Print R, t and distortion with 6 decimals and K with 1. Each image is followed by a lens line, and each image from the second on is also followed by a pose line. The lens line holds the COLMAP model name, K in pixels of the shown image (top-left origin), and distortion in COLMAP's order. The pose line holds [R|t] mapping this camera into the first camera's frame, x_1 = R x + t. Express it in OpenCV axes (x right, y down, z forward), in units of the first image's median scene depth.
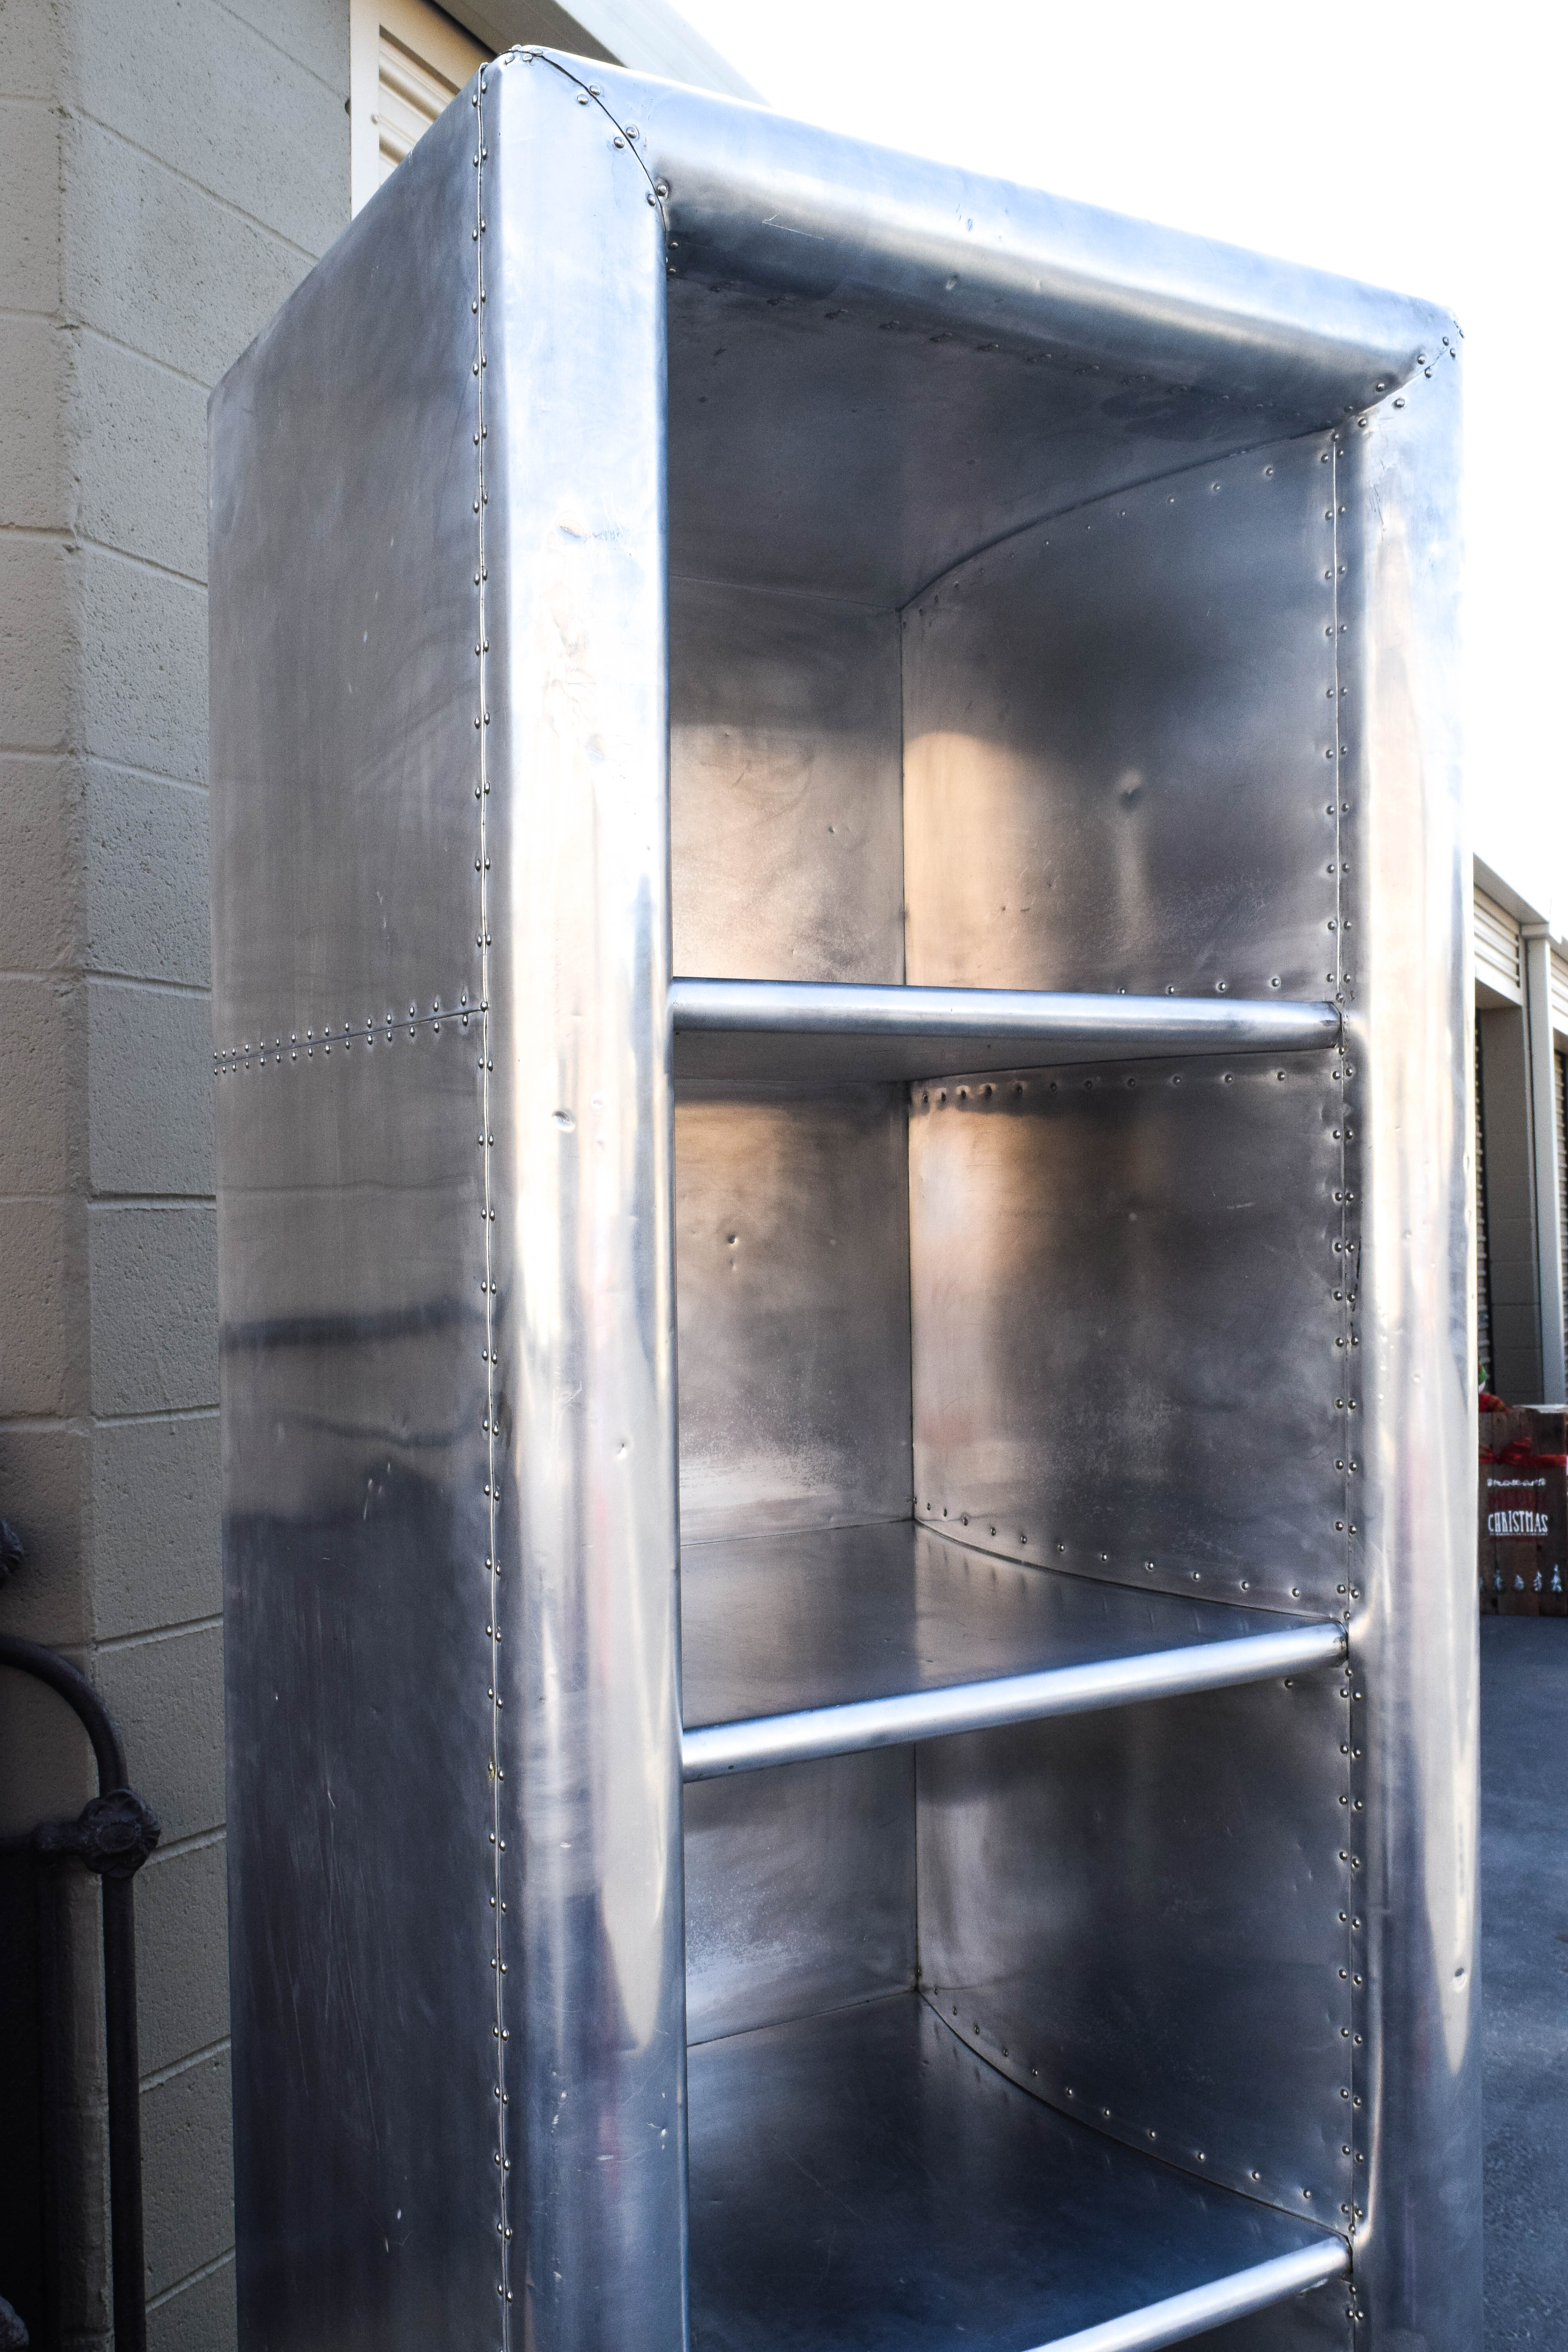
lens RADIAL K [[2105.1, 0, 784.5], [0, 2105.1, 1192.7], [0, 0, 1]] dist [-0.029998, 0.007019]
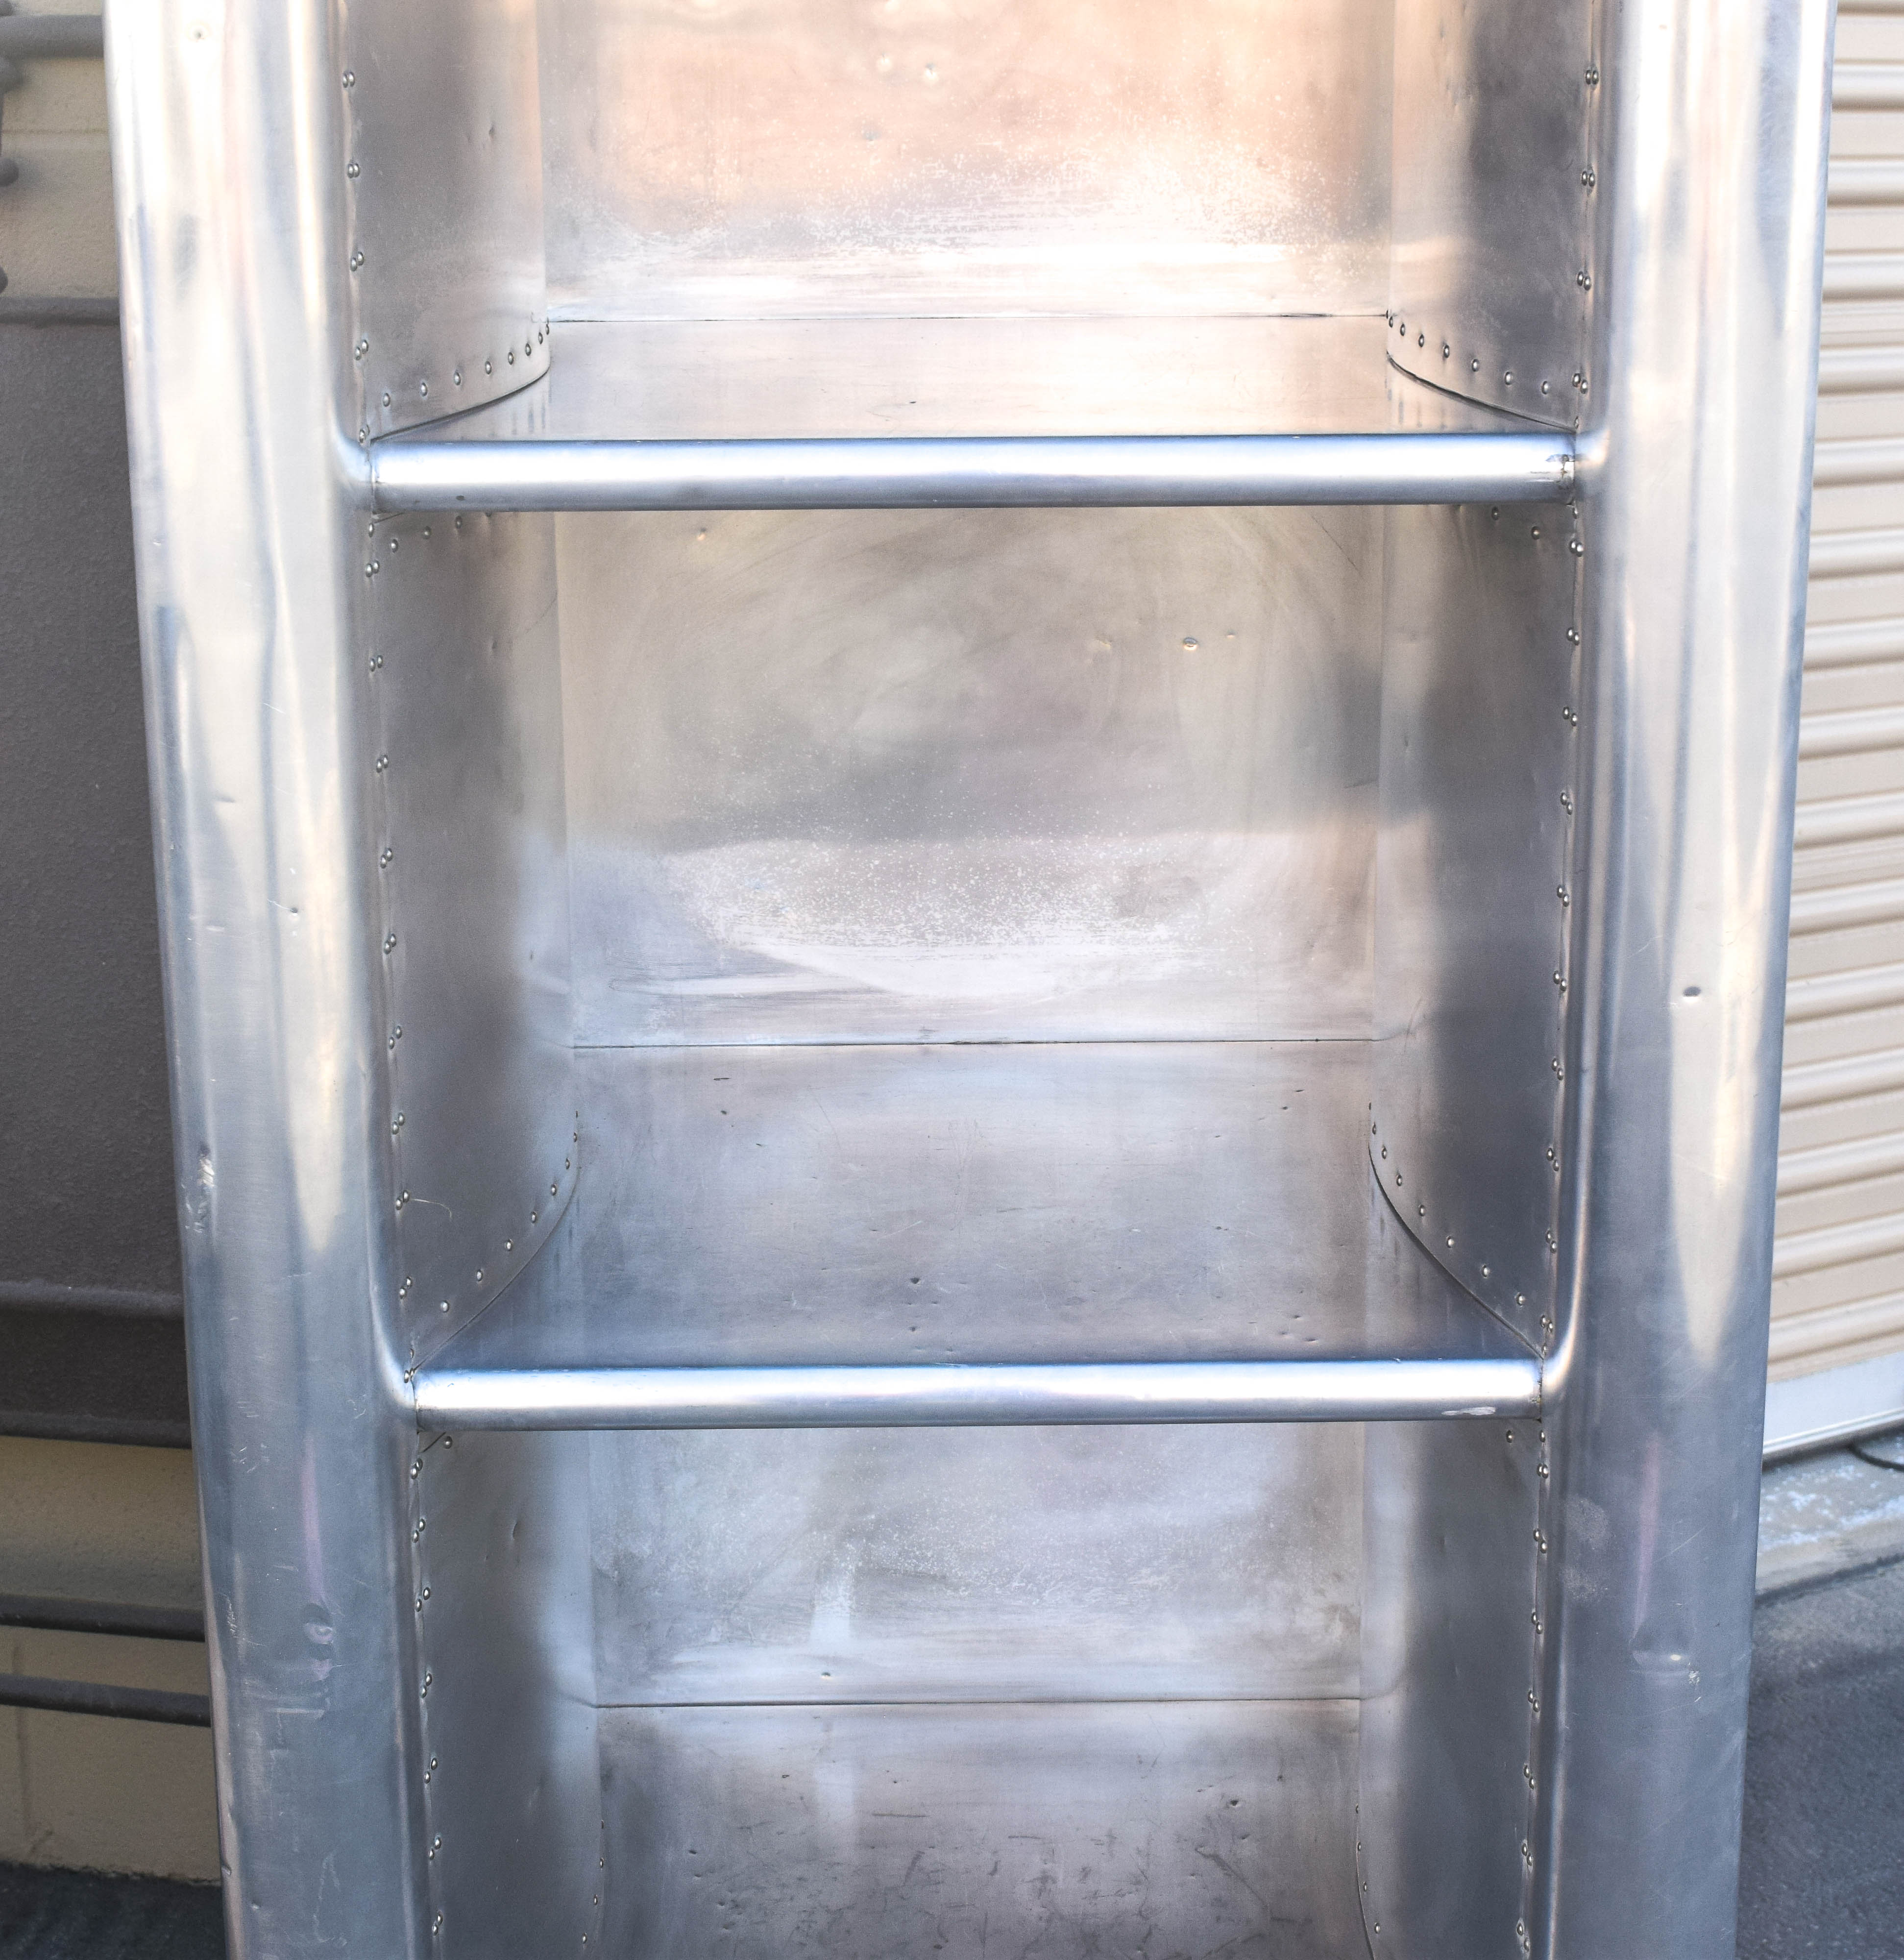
lens RADIAL K [[3822.7, 0, 995.2], [0, 3822.7, 973.8], [0, 0, 1]] dist [-0.023621, -0.011473]
pose [[0.869937, 0.137620, -0.473572, 0.677301], [-0.008562, 0.964345, 0.264510, 0.059273], [0.493088, -0.226052, 0.840098, -0.083087]]
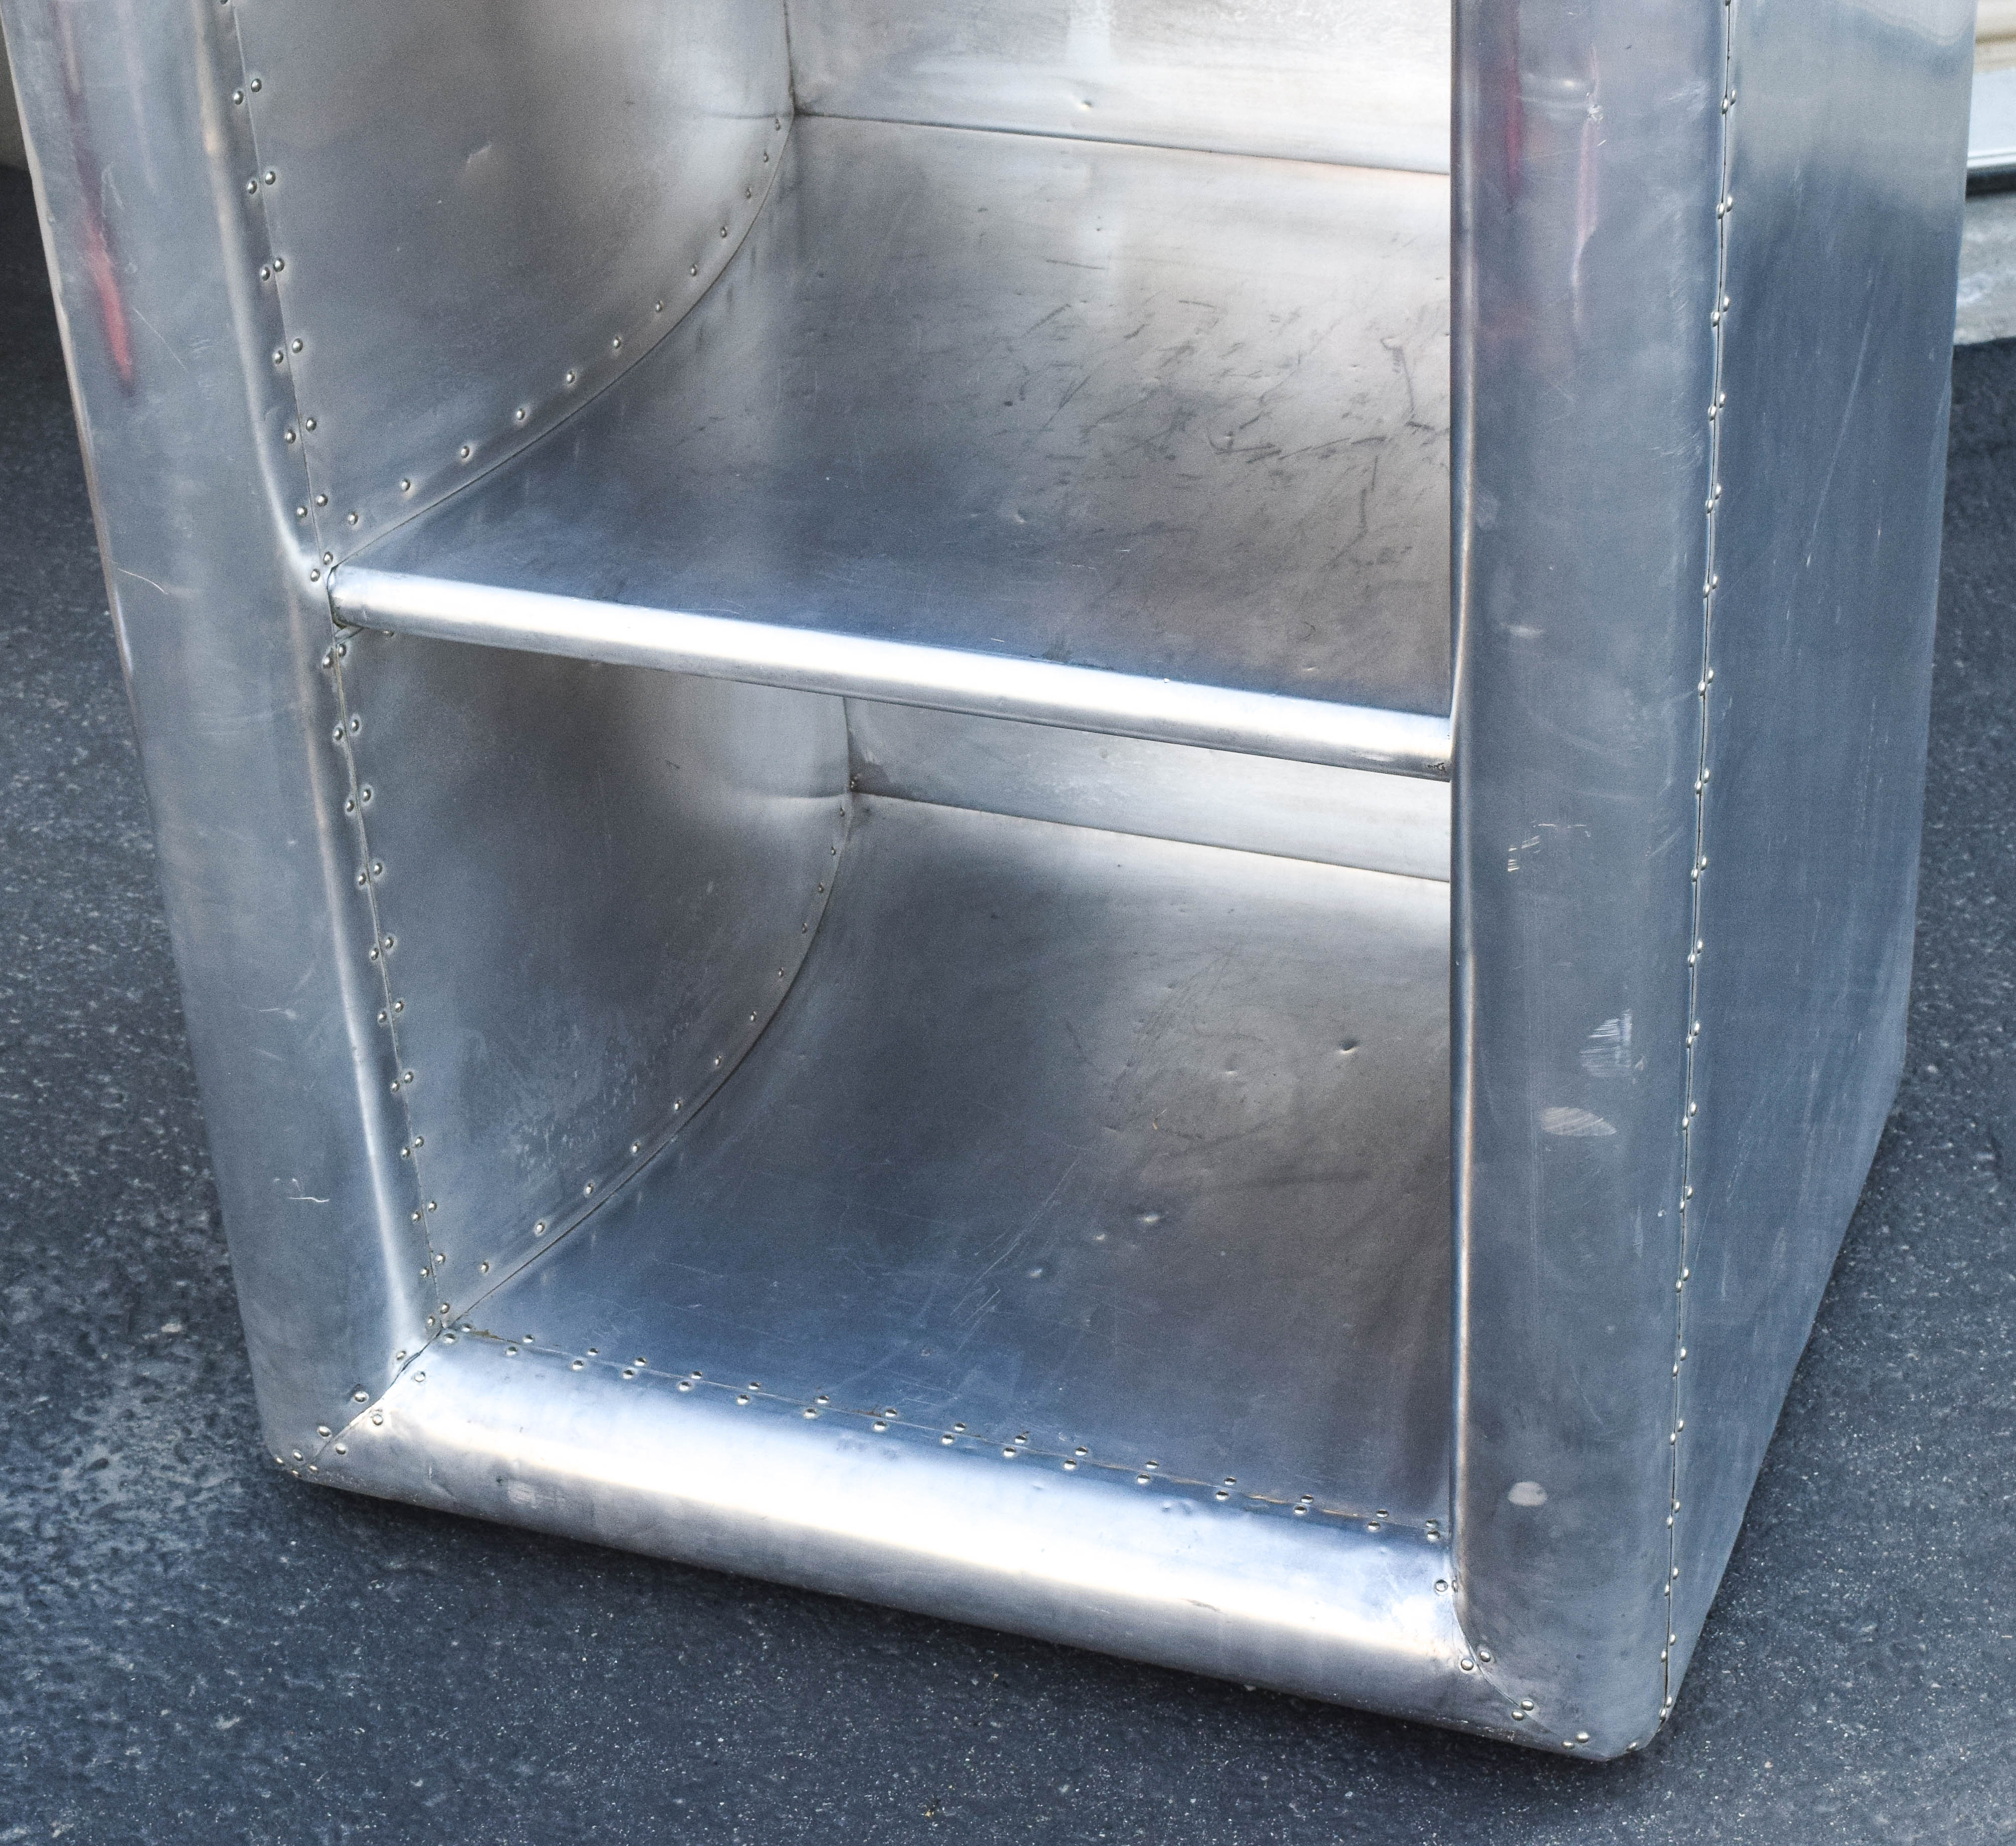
lens RADIAL K [[4462.3, 0, 899.8], [0, 4462.3, 994.2], [0, 0, 1]] dist [-0.015817, -0.181620]
pose [[0.612028, 0.414974, -0.673215, 1.050779], [0.055422, 0.826671, 0.559950, 0.147658], [0.788892, -0.380016, 0.482947, 0.243409]]
